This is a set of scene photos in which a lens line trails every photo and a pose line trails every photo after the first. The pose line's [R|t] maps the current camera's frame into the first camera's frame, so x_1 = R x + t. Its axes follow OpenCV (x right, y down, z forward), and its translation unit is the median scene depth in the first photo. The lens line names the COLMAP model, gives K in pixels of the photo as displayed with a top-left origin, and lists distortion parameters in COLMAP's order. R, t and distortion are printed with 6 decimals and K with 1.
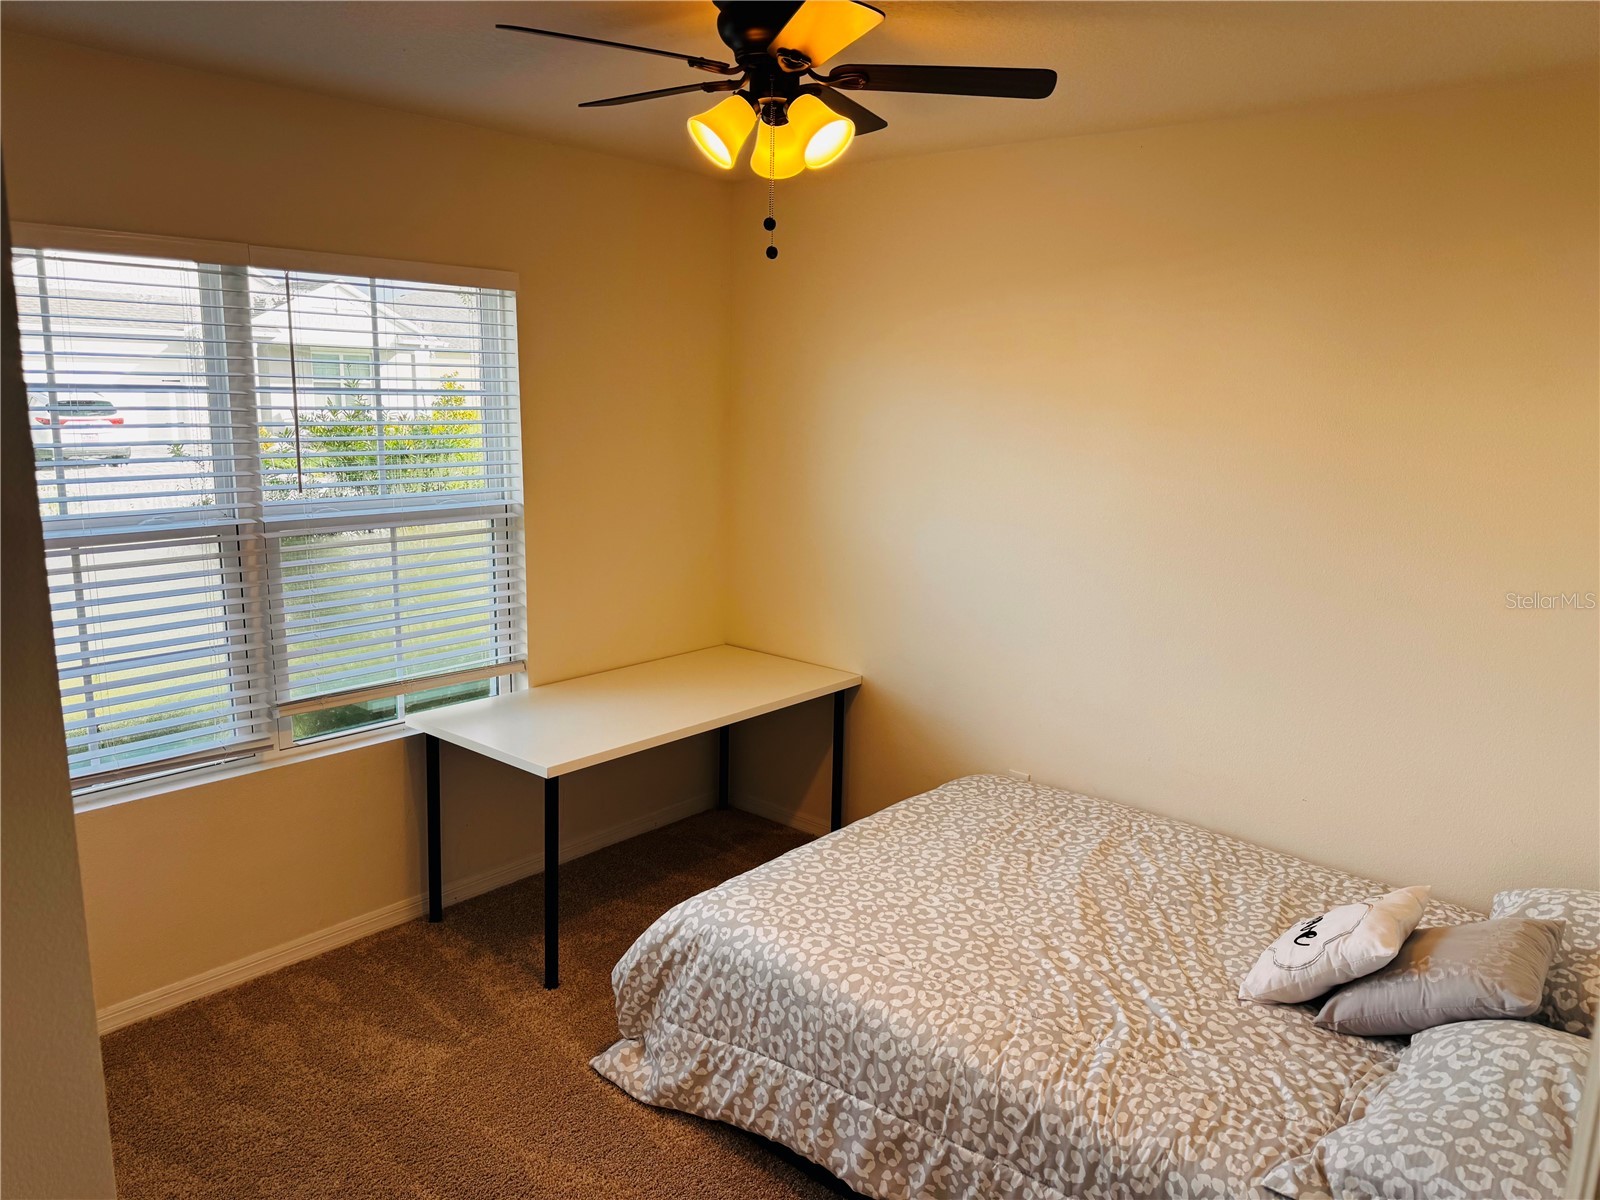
lens RADIAL K [[1132.1, 0, 806.7], [0, 1132.1, 585.3], [0, 0, 1]] dist [0.060894, -0.067807]
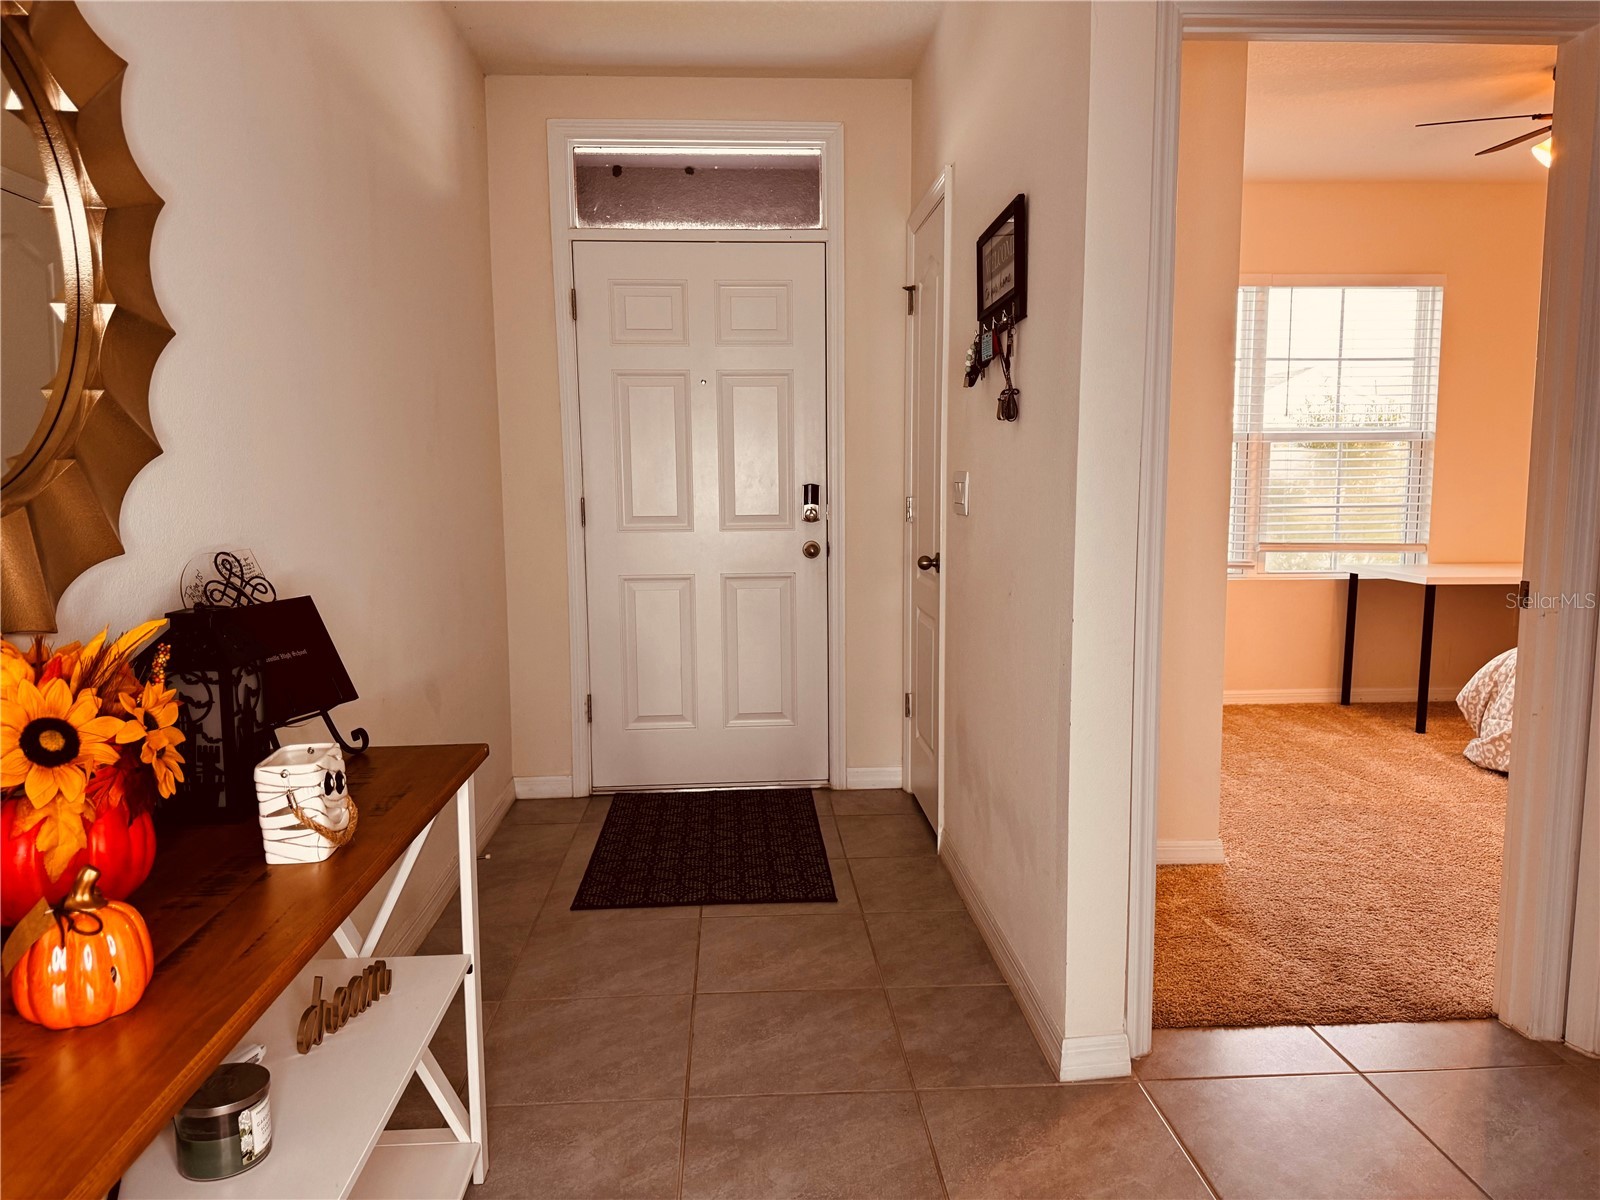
lens RADIAL K [[1132.1, 0, 806.2], [0, 1132.1, 604.7], [0, 0, 1]] dist [0.060894, -0.067807]
pose [[0.703219, 0.060779, -0.708371, 0.298810], [-0.108864, 0.993795, -0.022804, 0.340705], [0.702590, 0.093152, 0.705472, -0.728232]]
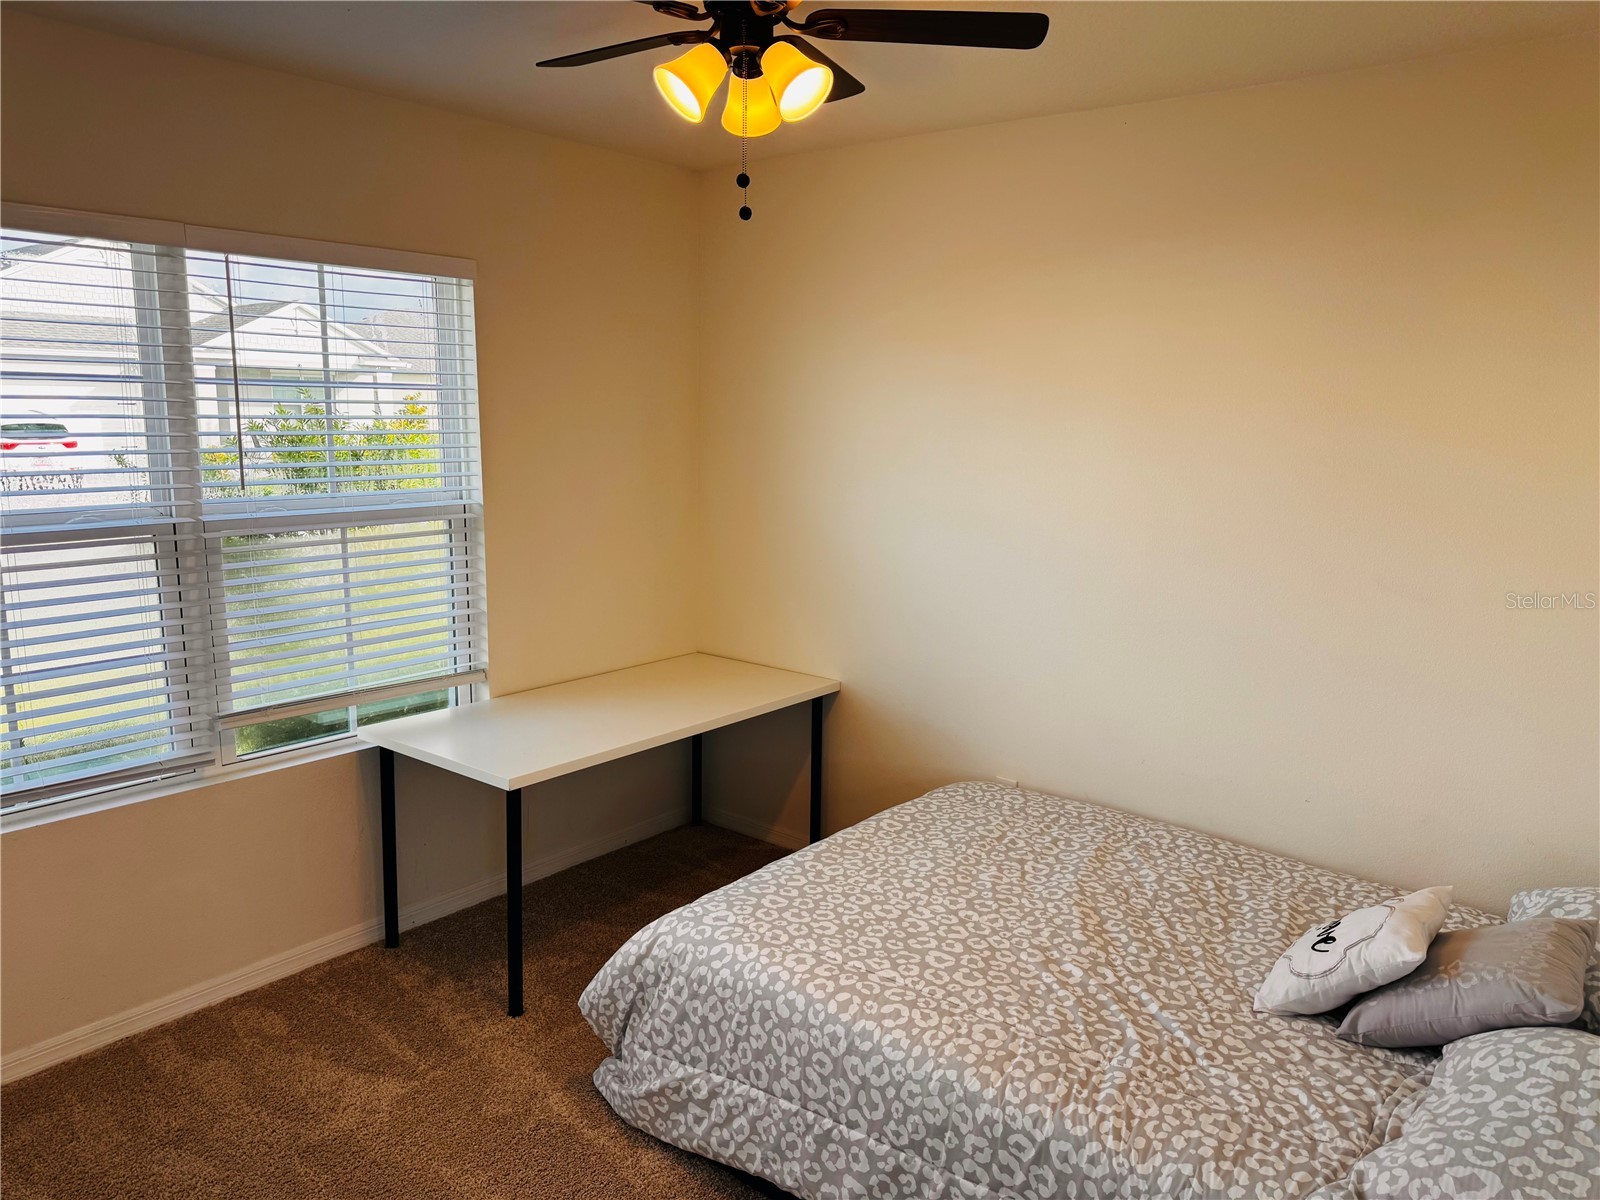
lens RADIAL K [[1132.1, 0, 801.8], [0, 1132.1, 587.1], [0, 0, 1]] dist [0.060894, -0.067807]
pose [[0.999658, -0.011051, 0.023707, -0.008035], [0.011463, 0.999785, -0.017285, 0.022635], [-0.023510, 0.017551, 0.999570, 0.056983]]
